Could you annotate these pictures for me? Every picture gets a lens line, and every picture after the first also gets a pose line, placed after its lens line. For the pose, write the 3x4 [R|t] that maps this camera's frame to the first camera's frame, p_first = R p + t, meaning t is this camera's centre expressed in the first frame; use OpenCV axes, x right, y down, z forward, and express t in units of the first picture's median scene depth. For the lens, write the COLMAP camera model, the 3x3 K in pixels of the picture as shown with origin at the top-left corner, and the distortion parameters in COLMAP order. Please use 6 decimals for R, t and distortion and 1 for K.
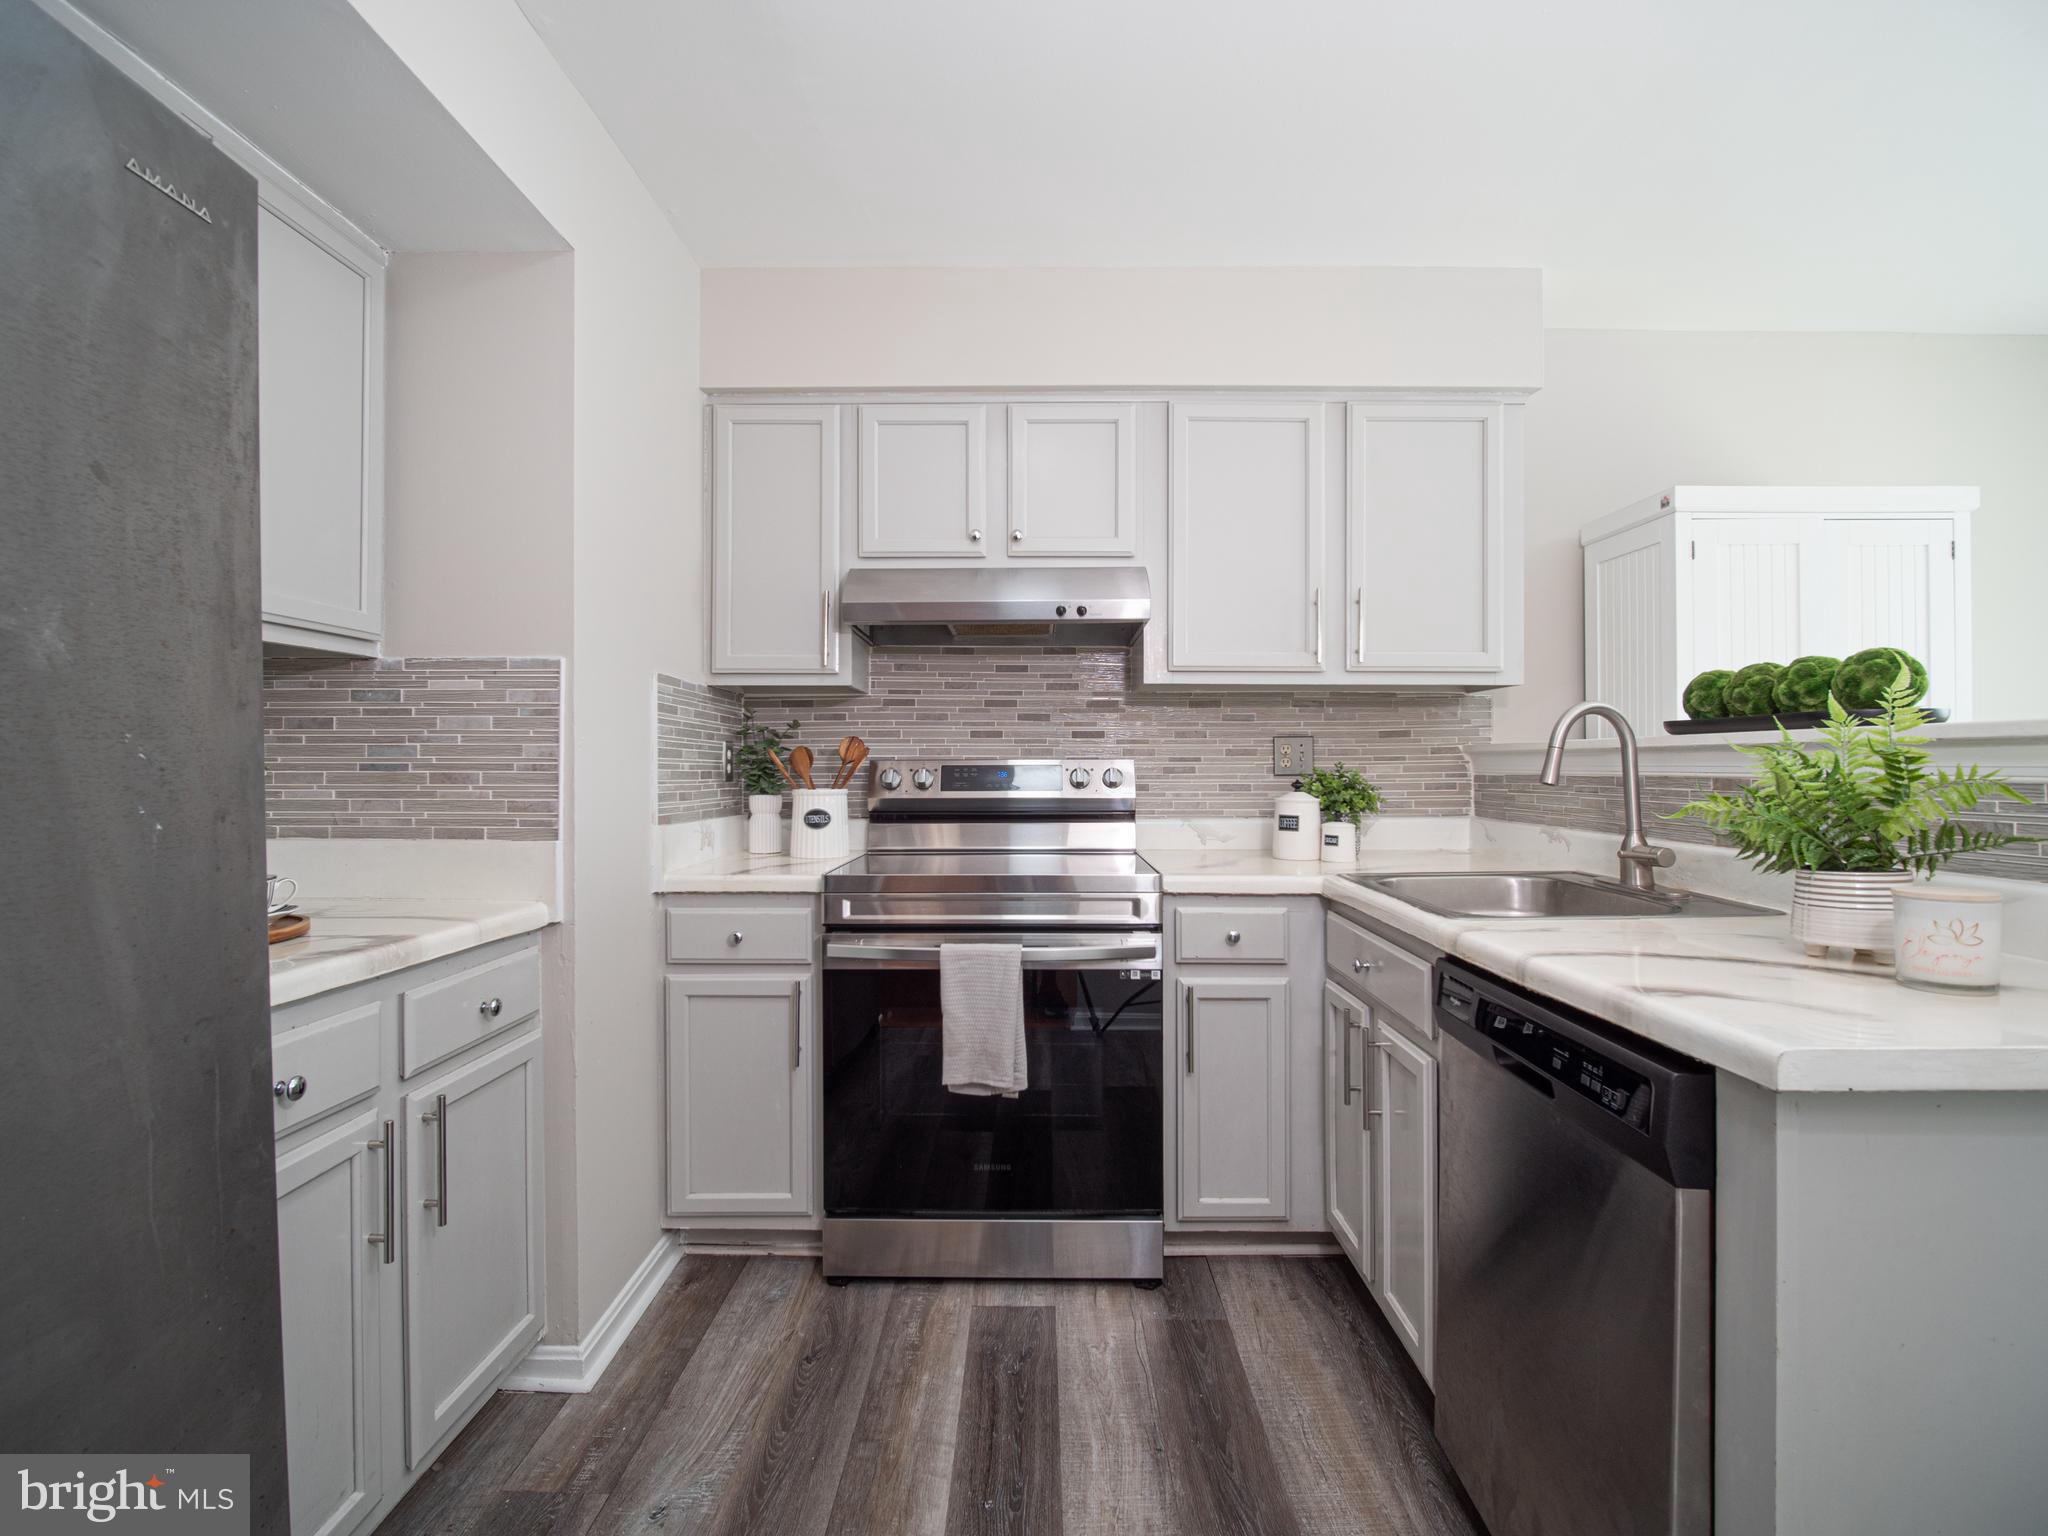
lens RADIAL K [[928.5, 0, 1015.4], [0, 928.5, 761.1], [0, 0, 1]] dist [-0.015534, -0.001861]
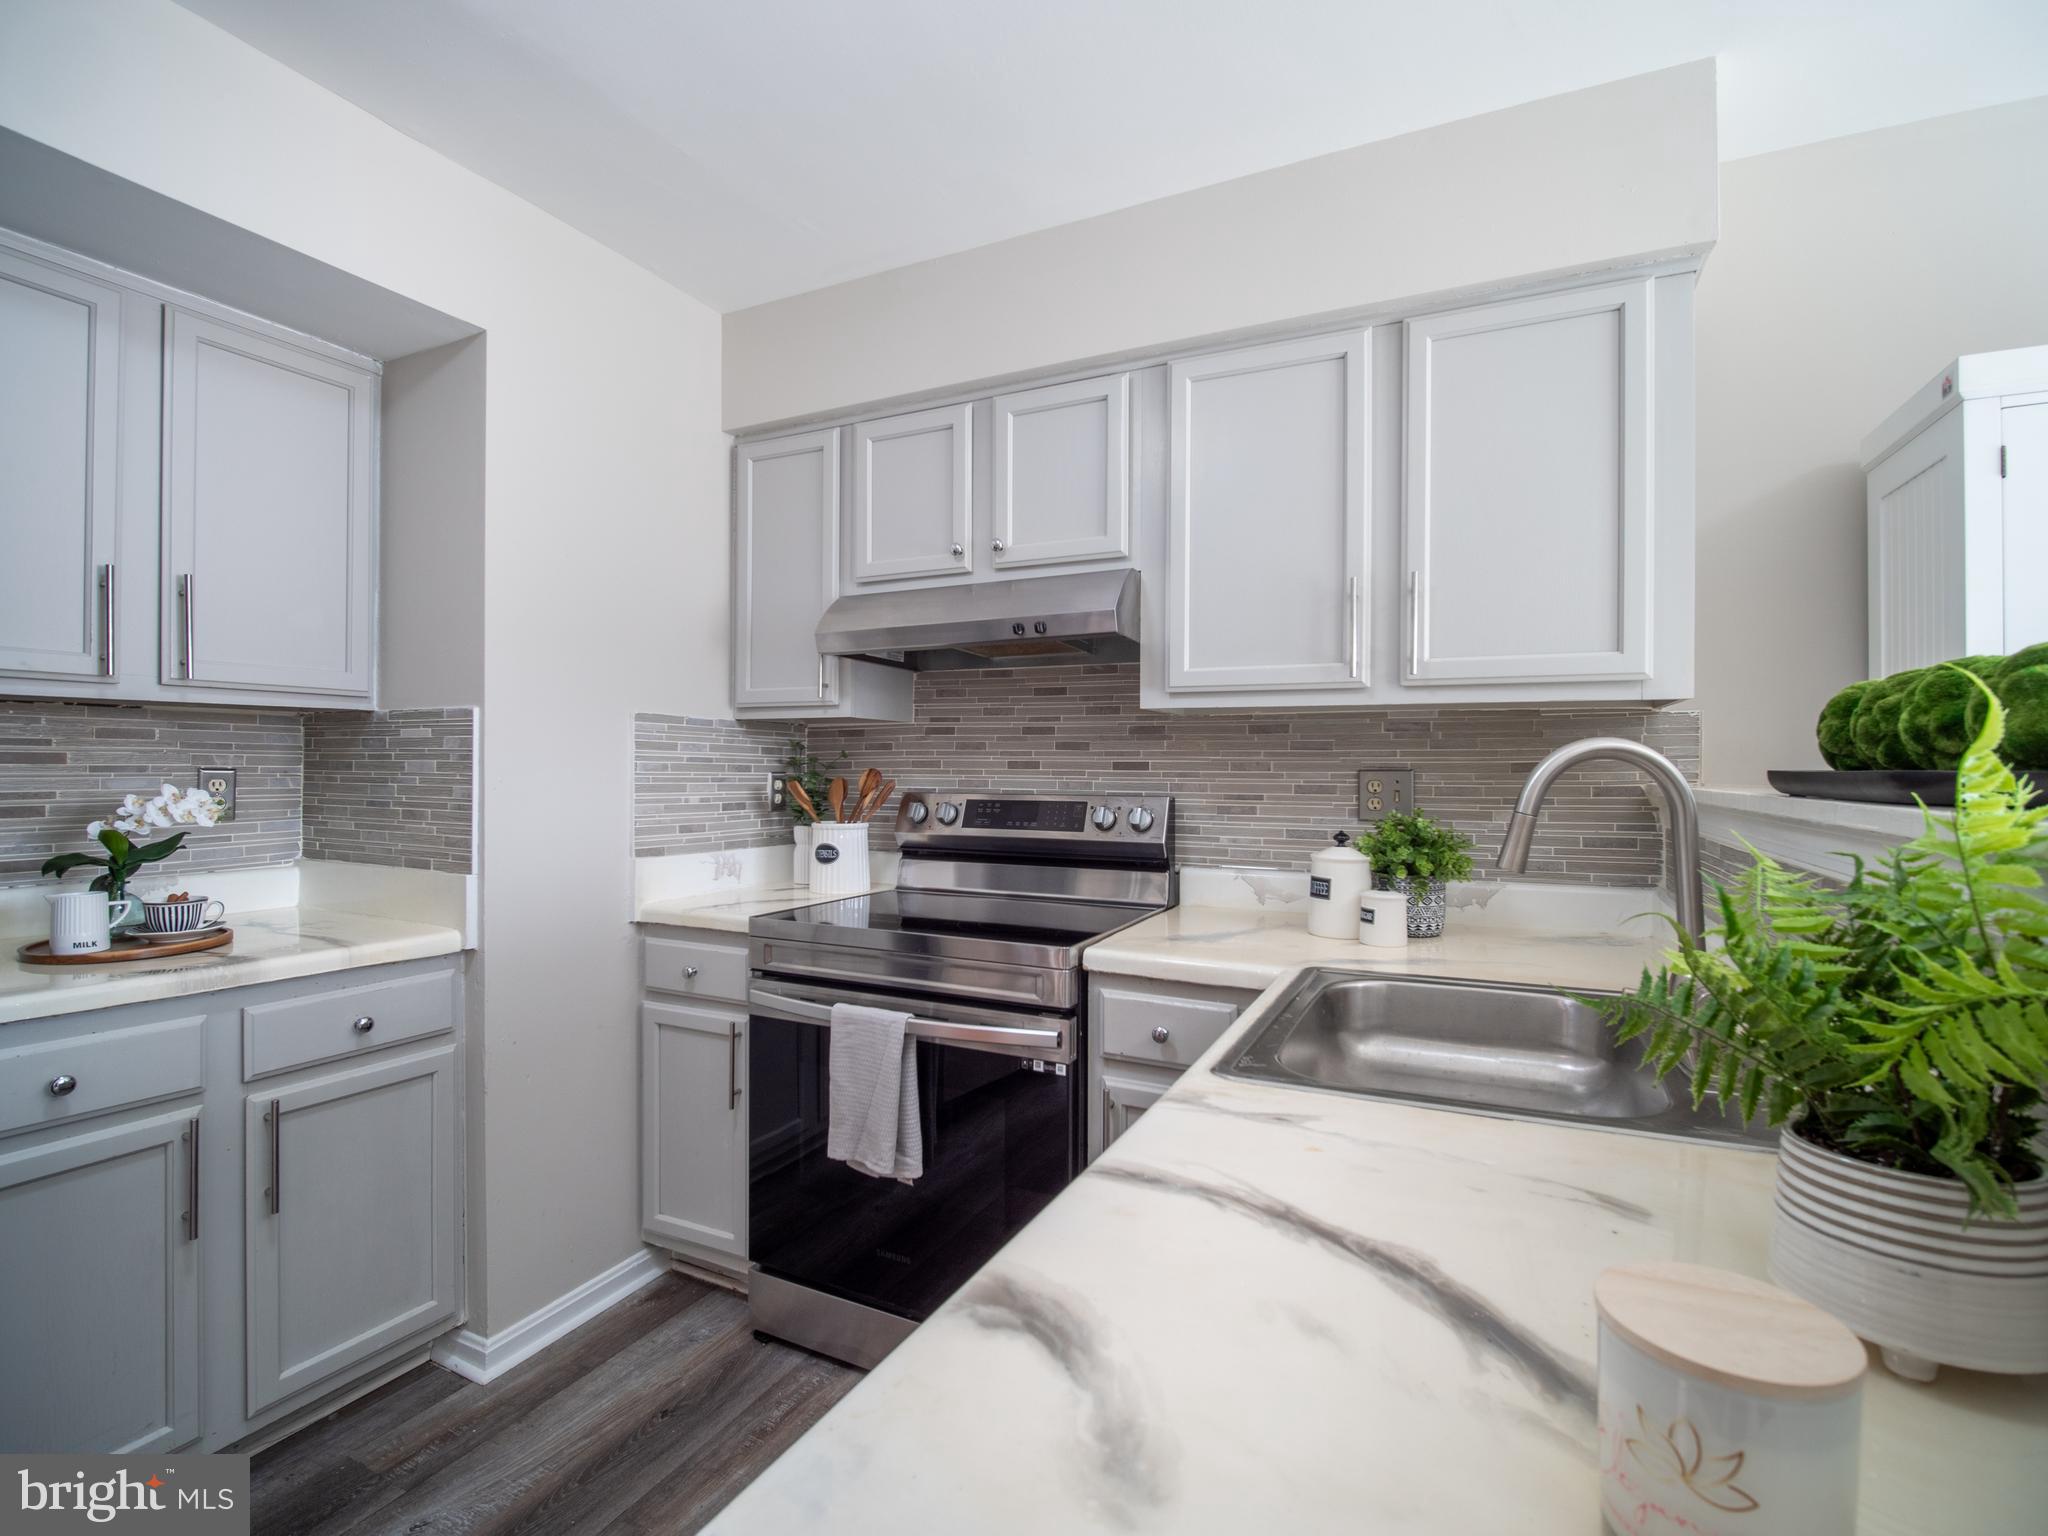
lens RADIAL K [[928.5, 0, 1027.4], [0, 928.5, 767.1], [0, 0, 1]] dist [-0.015534, -0.001861]
pose [[0.905081, 0.006062, -0.425195, 0.420715], [-0.004474, 0.999979, 0.004732, -0.036728], [0.425215, -0.002380, 0.905089, 0.217638]]
